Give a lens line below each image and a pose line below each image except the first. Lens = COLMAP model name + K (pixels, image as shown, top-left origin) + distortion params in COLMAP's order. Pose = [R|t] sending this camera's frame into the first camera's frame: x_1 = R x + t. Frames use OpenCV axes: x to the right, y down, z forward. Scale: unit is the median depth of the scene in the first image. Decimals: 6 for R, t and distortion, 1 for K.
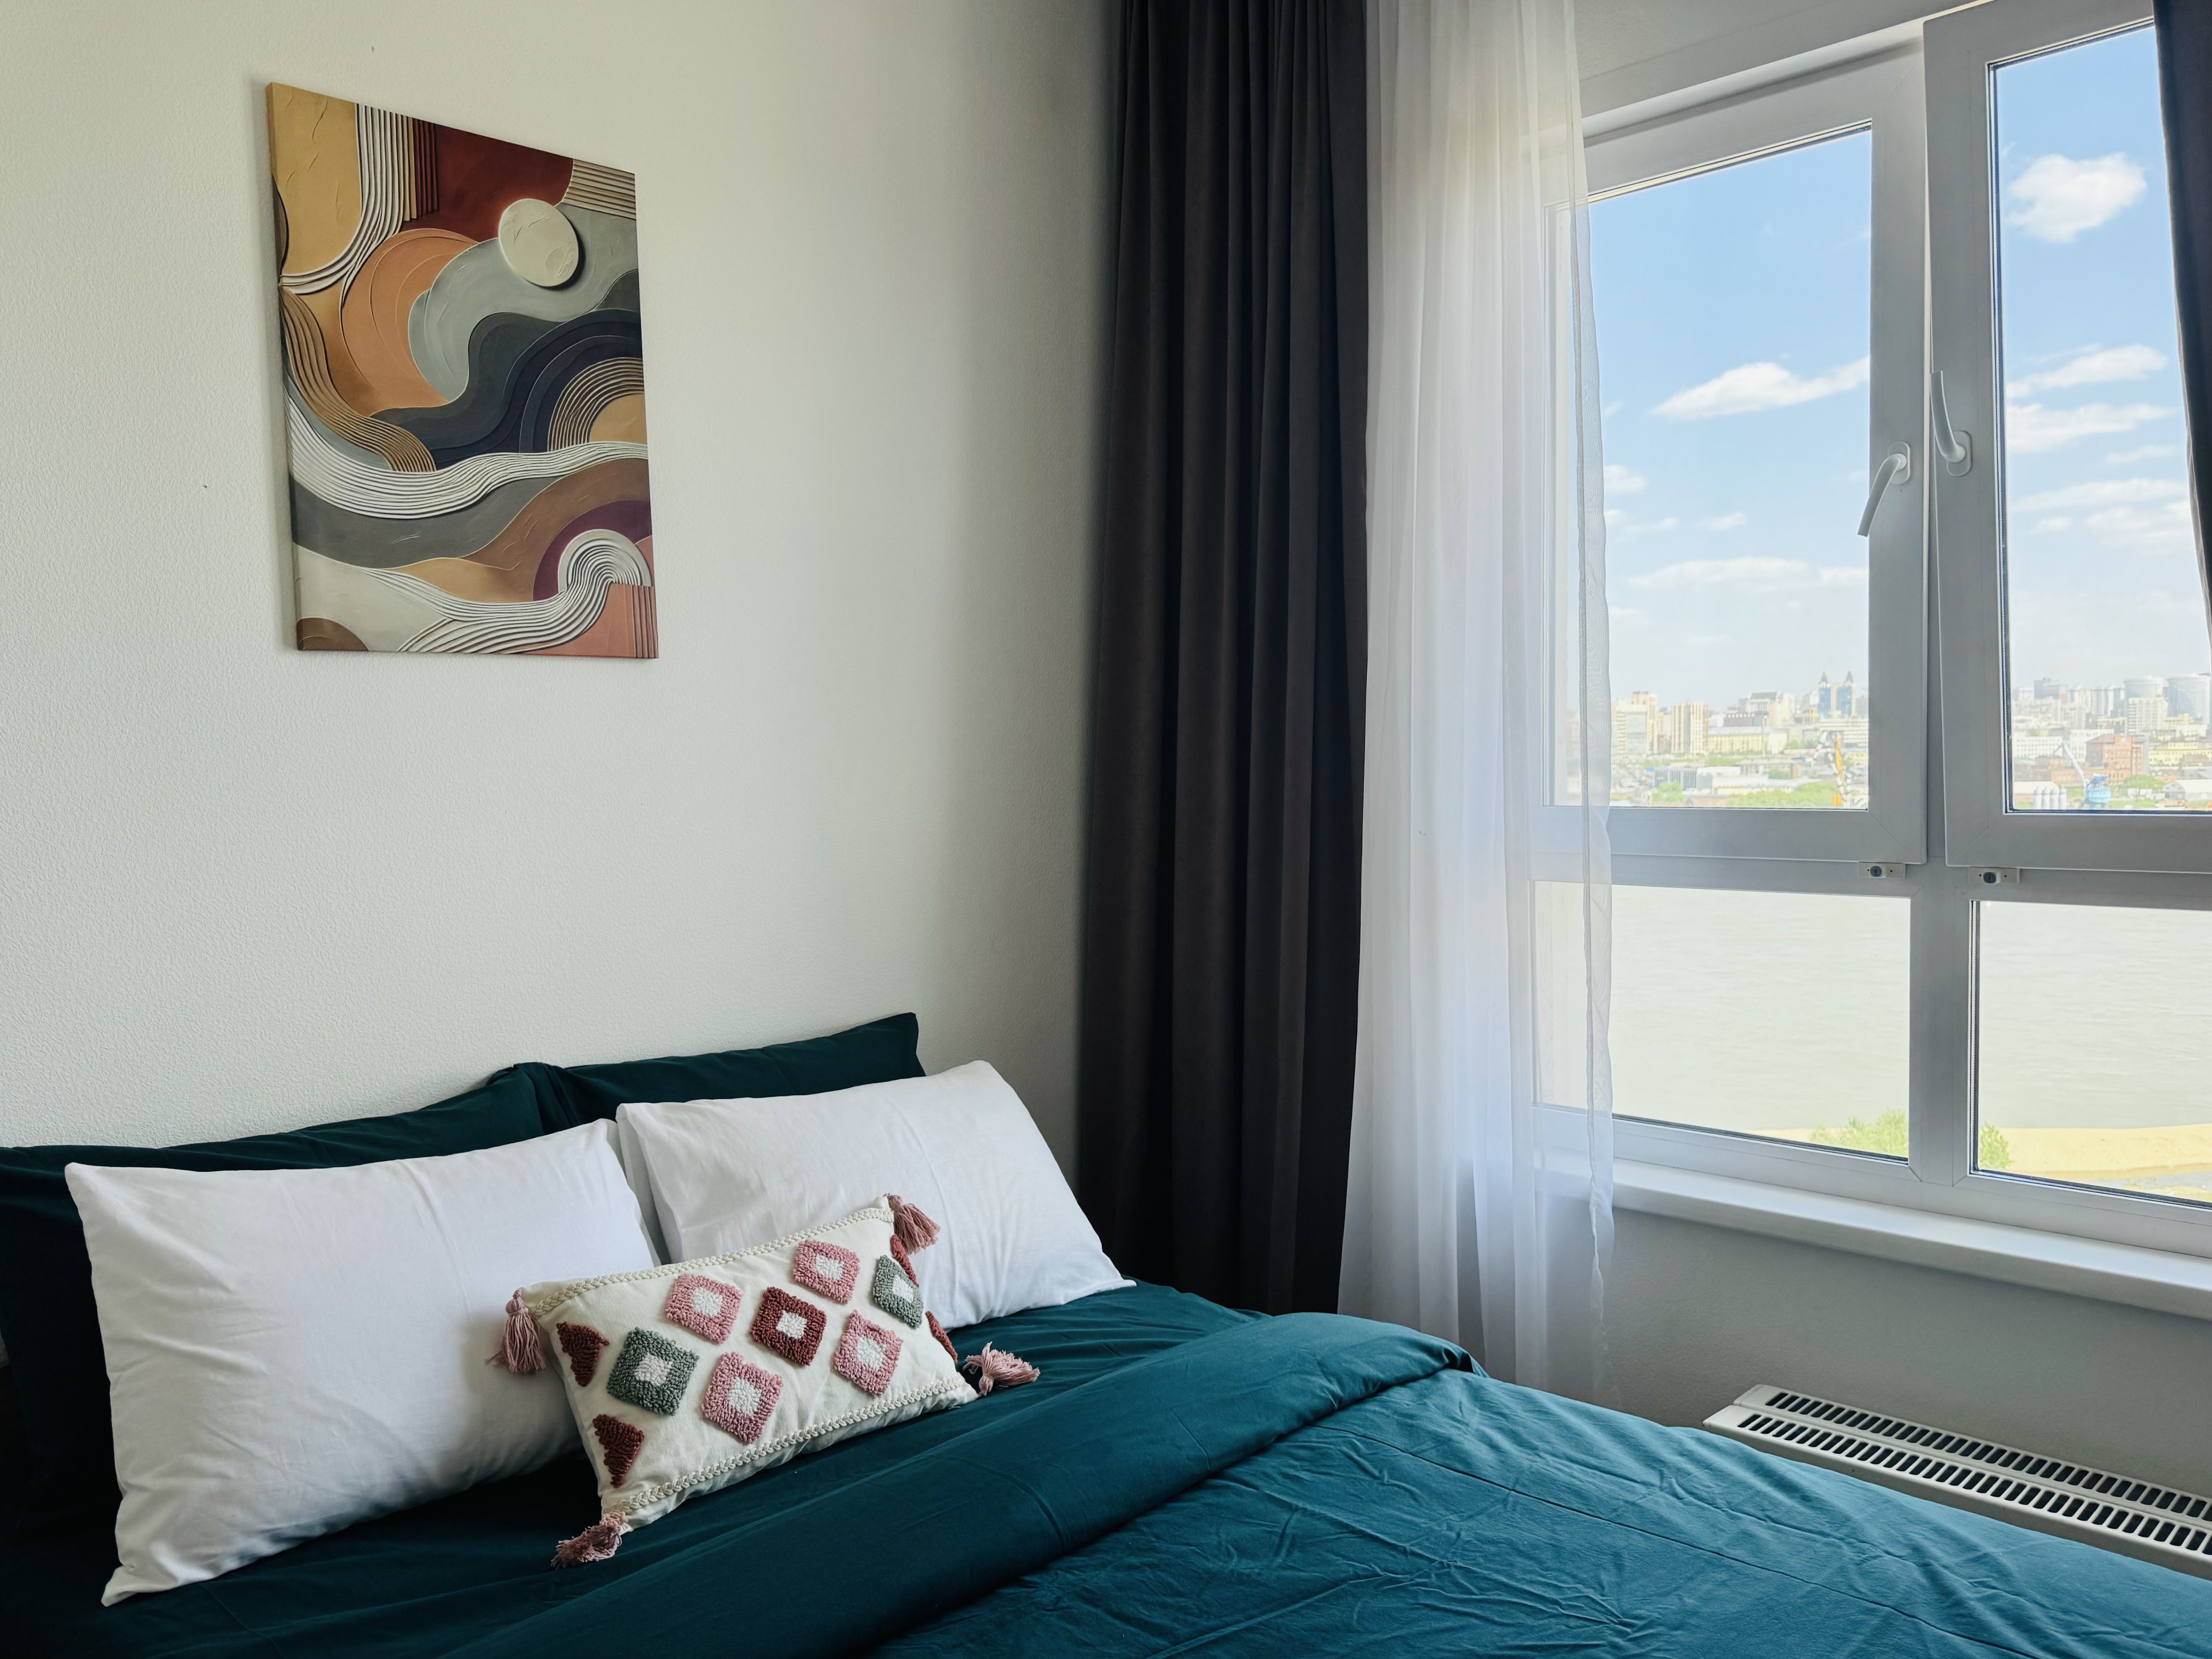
lens RADIAL K [[1541.3, 0, 1106.0], [0, 1541.3, 829.5], [0, 0, 1]] dist [0.100183, -0.138673]
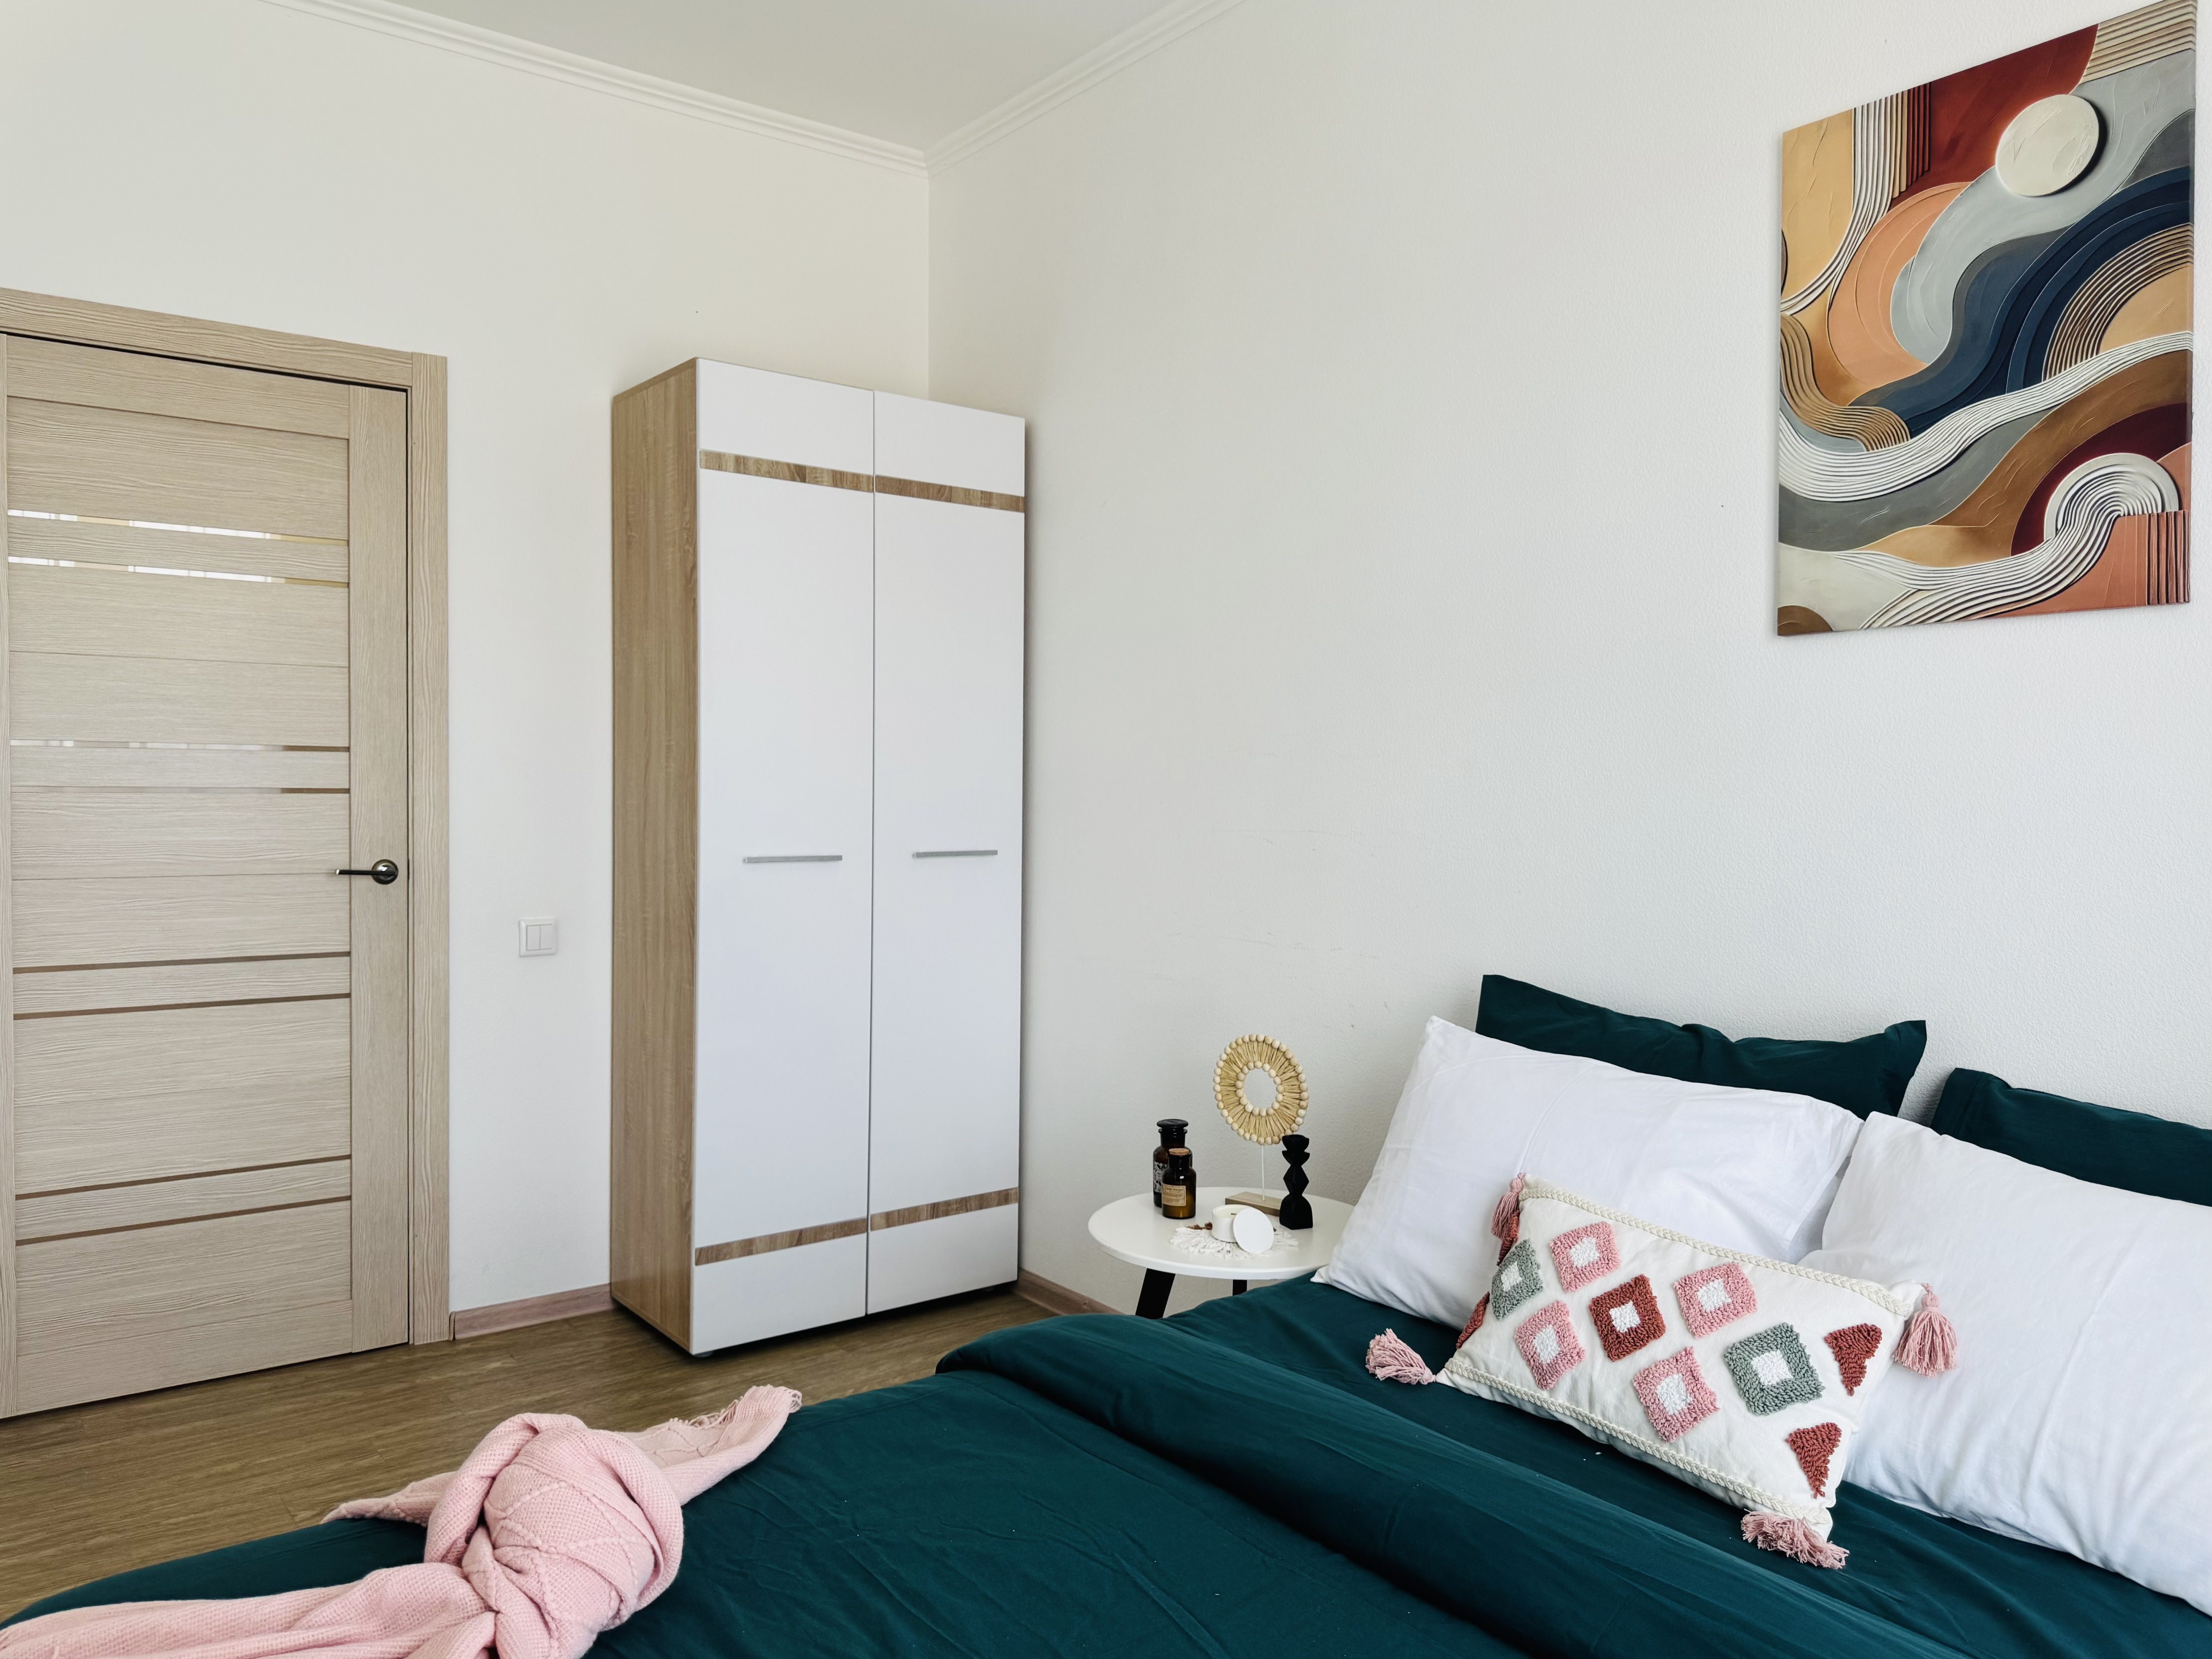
lens RADIAL K [[1604.7, 0, 1105.4], [0, 1604.7, 868.1], [0, 0, 1]] dist [-0.022544, 0.002747]
pose [[-0.168314, 0.070182, -0.983232, 0.656696], [-0.054736, 0.995258, 0.080410, -0.014291], [0.984213, 0.067352, -0.163675, 0.682487]]
